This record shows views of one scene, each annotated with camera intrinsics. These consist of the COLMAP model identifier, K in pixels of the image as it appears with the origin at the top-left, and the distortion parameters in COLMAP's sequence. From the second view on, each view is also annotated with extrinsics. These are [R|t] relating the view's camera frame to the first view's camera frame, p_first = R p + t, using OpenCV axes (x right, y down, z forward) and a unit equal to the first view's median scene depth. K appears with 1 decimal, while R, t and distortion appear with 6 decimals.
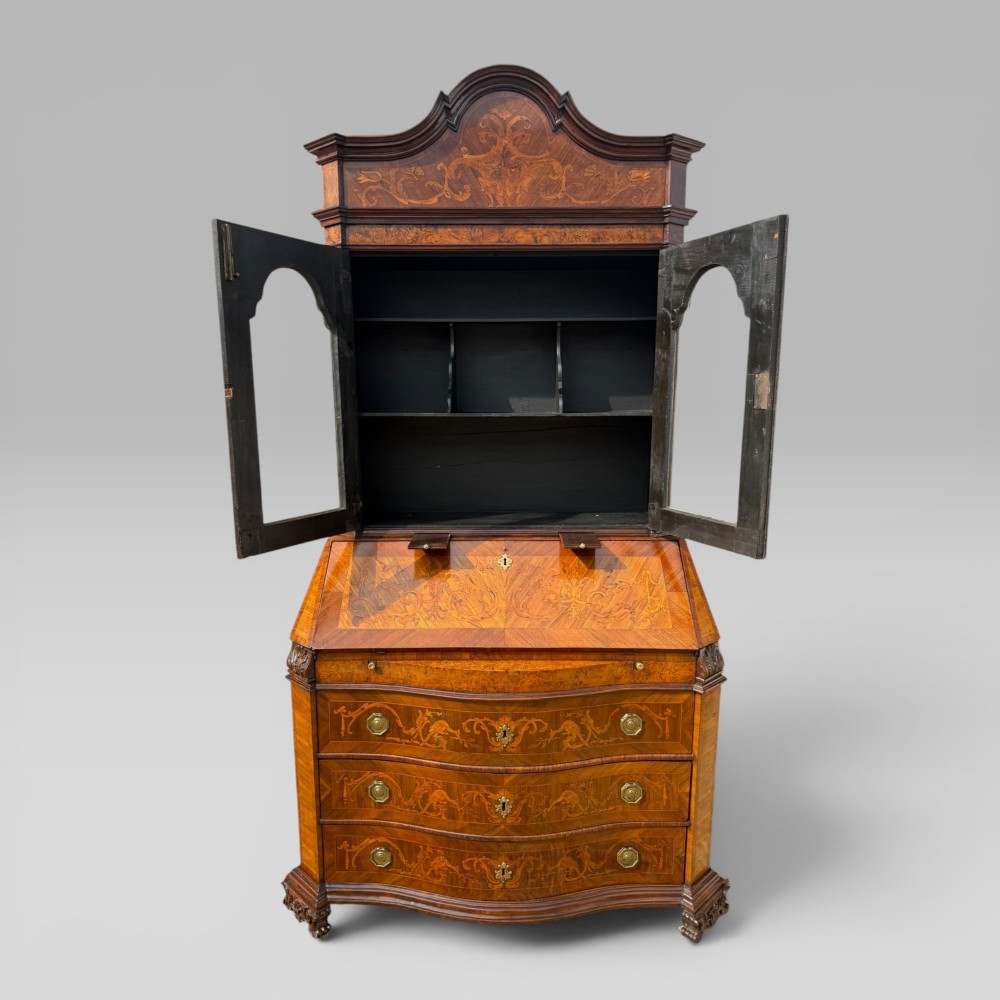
lens RADIAL K [[690.5, 0, 500.7], [0, 690.5, 513.6], [0, 0, 1]] dist [0.113799, -0.185123]
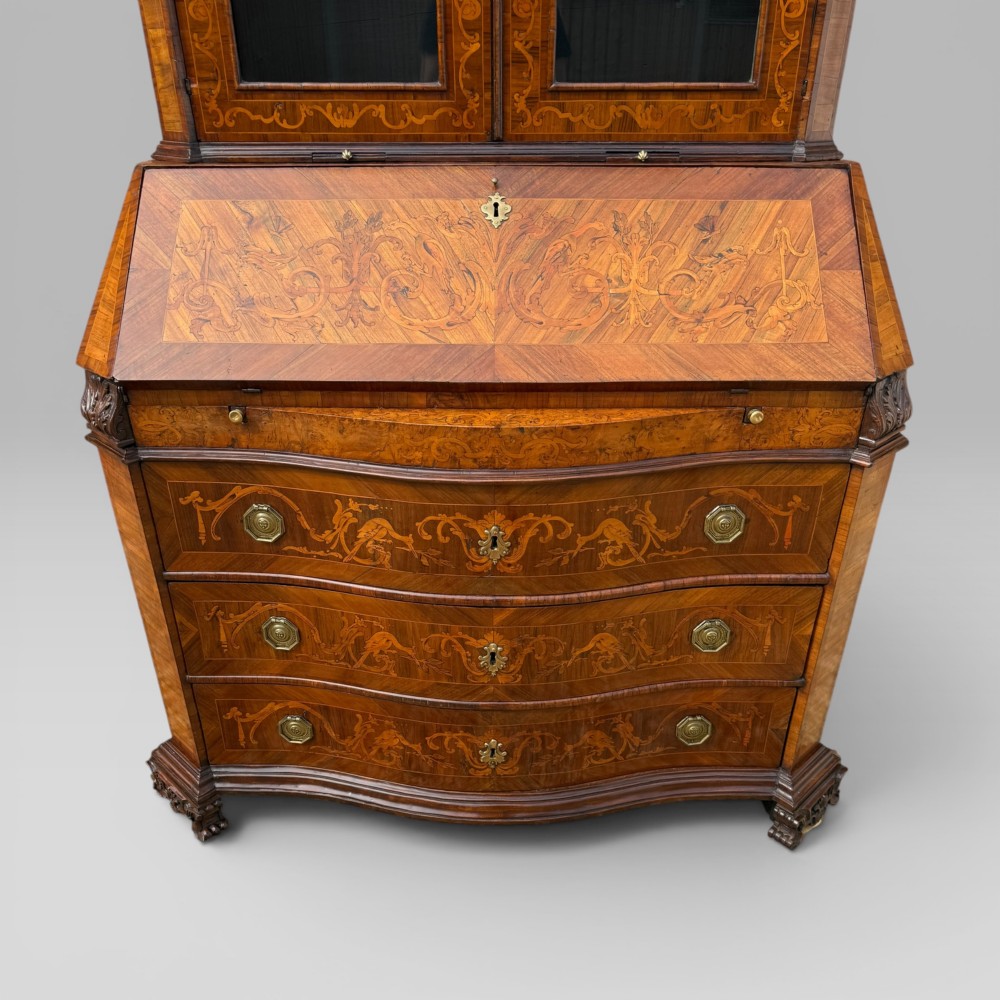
lens RADIAL K [[839.2, 0, 498.5], [0, 839.2, 588.4], [0, 0, 1]] dist [0.116753, -0.163399]
pose [[0.999999, 0.000997, -0.000691, 0.009216], [-0.000692, 0.936711, 0.350104, 0.114094], [0.000997, -0.350103, 0.936711, 0.353577]]
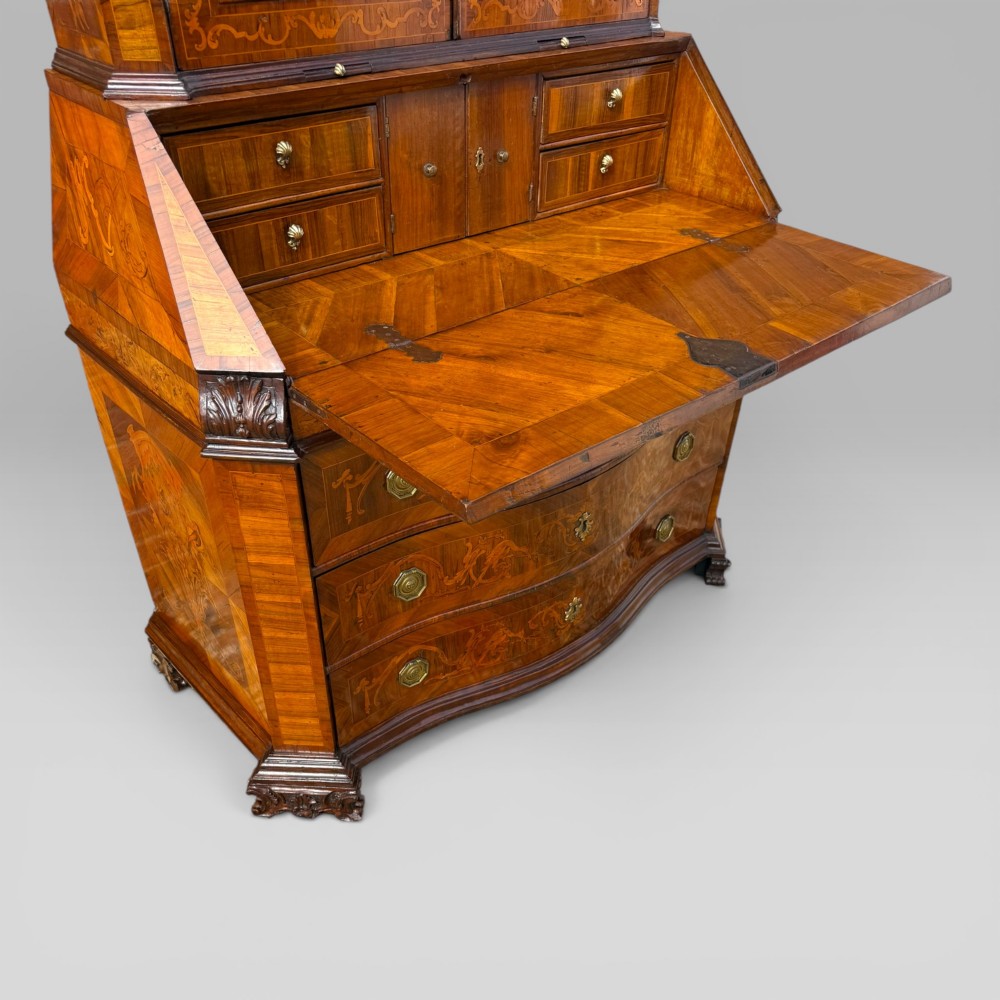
lens RADIAL K [[879.7, 0, 502.9], [0, 879.7, 619.5], [0, 0, 1]] dist [0.033159, -0.043900]
pose [[0.742037, -0.424986, 0.518429, -0.514856], [0.096391, 0.832965, 0.544865, 0.026530], [-0.663393, -0.354338, 0.659056, 0.454785]]
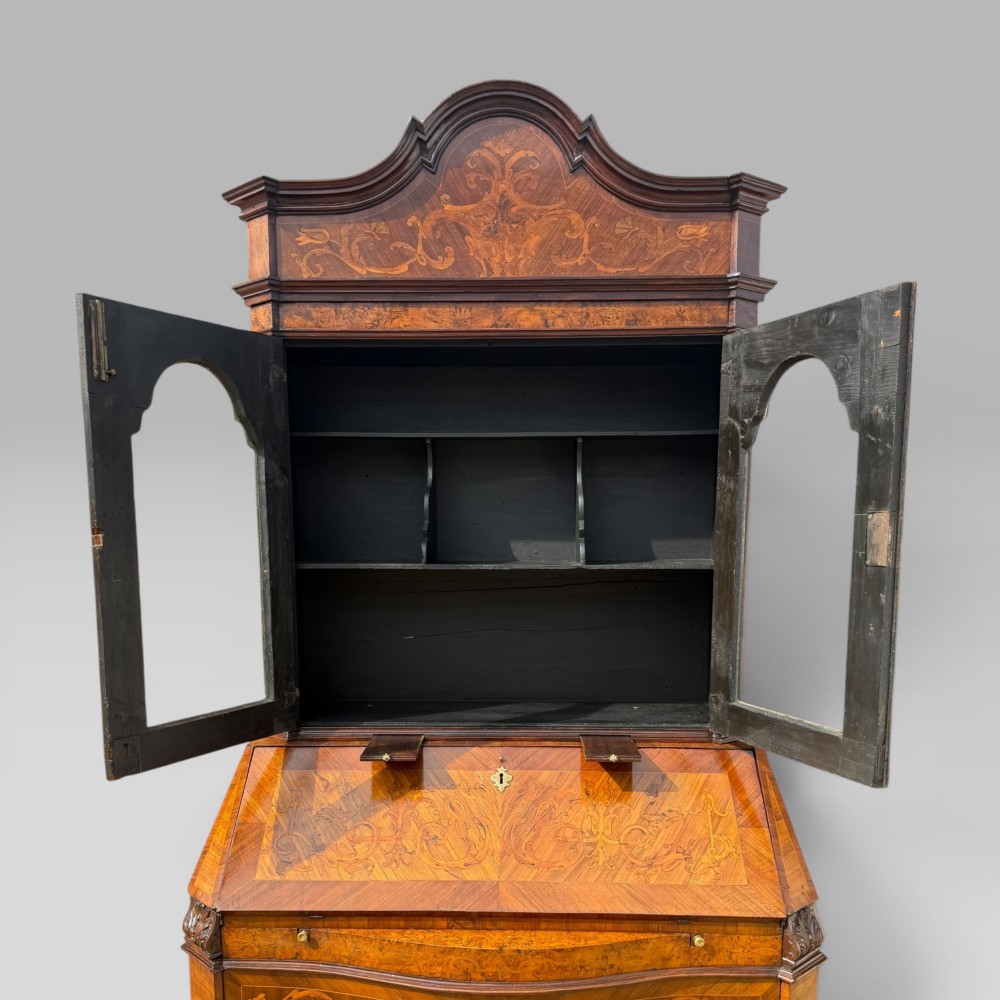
lens RADIAL K [[880.6, 0, 493.5], [0, 880.6, 632.7], [0, 0, 1]] dist [0.134245, -0.244142]
pose [[0.999692, 0.004105, -0.024470, 0.020473], [-0.005220, 0.998942, -0.045700, -0.037583], [0.024256, 0.045814, 0.998655, 0.114845]]
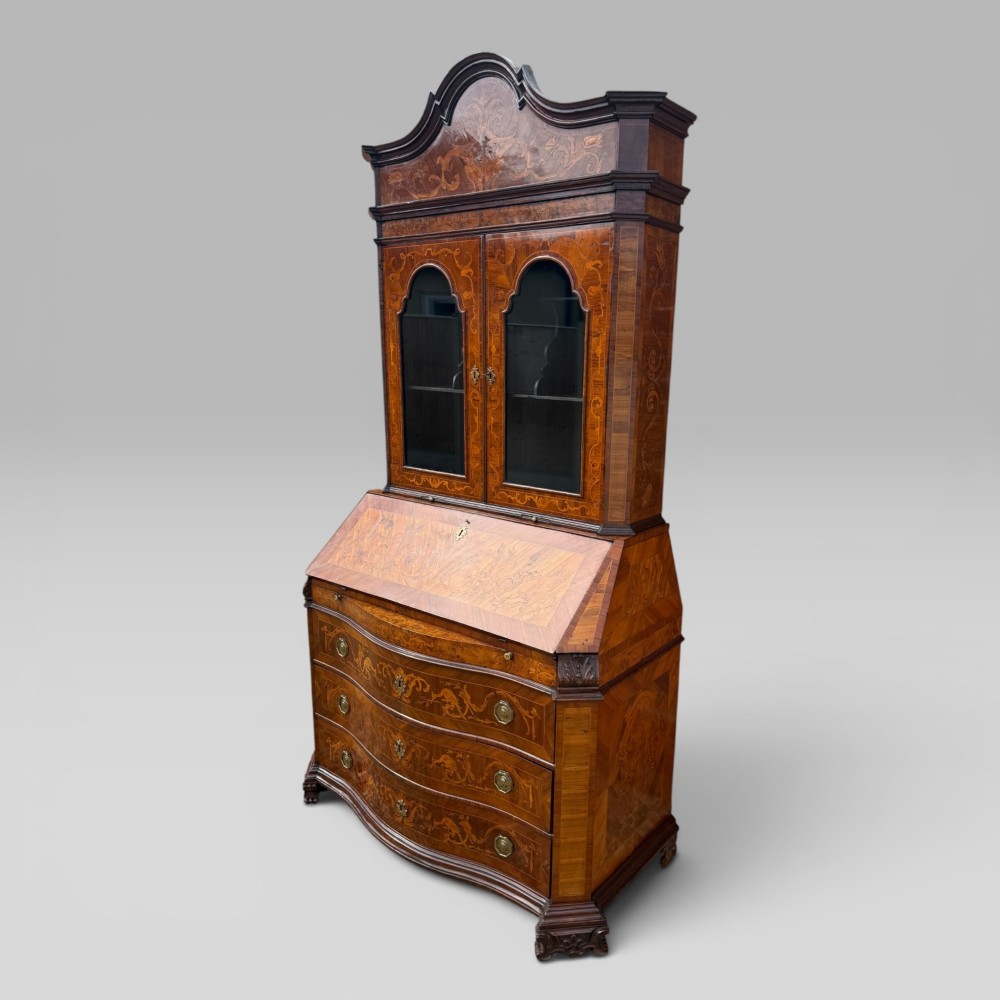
lens RADIAL K [[706.3, 0, 564.5], [0, 706.3, 511.8], [0, 0, 1]] dist [0.120446, -0.199793]
pose [[0.806327, 0.147333, -0.572826, 0.784292], [-0.132182, 0.988871, 0.068279, -0.059527], [0.576511, 0.020662, 0.816828, 0.216588]]
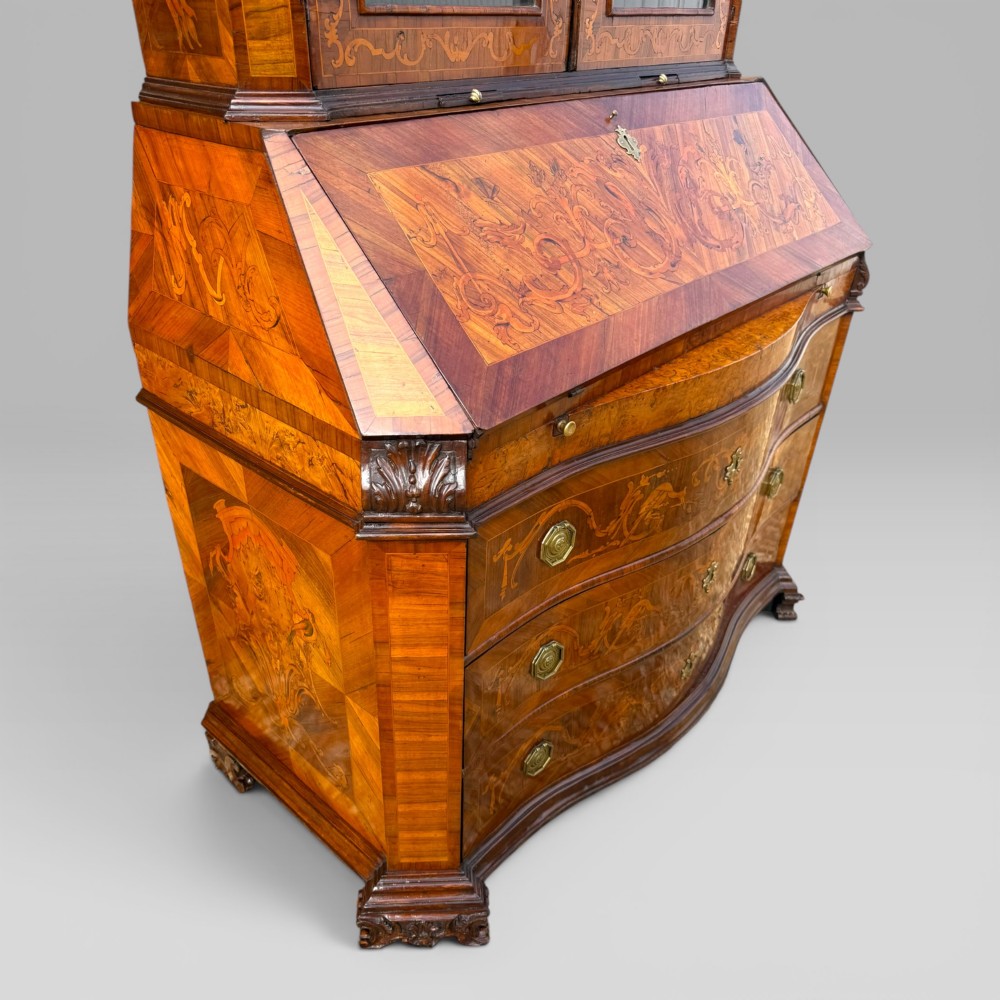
lens RADIAL K [[788.1, 0, 480.7], [0, 788.1, 534.0], [0, 0, 1]] dist [0.090241, -0.138308]
pose [[0.674438, -0.401181, 0.619828, -0.529469], [0.117466, 0.887109, 0.446362, 0.053631], [-0.728927, -0.228235, 0.645425, 0.692111]]
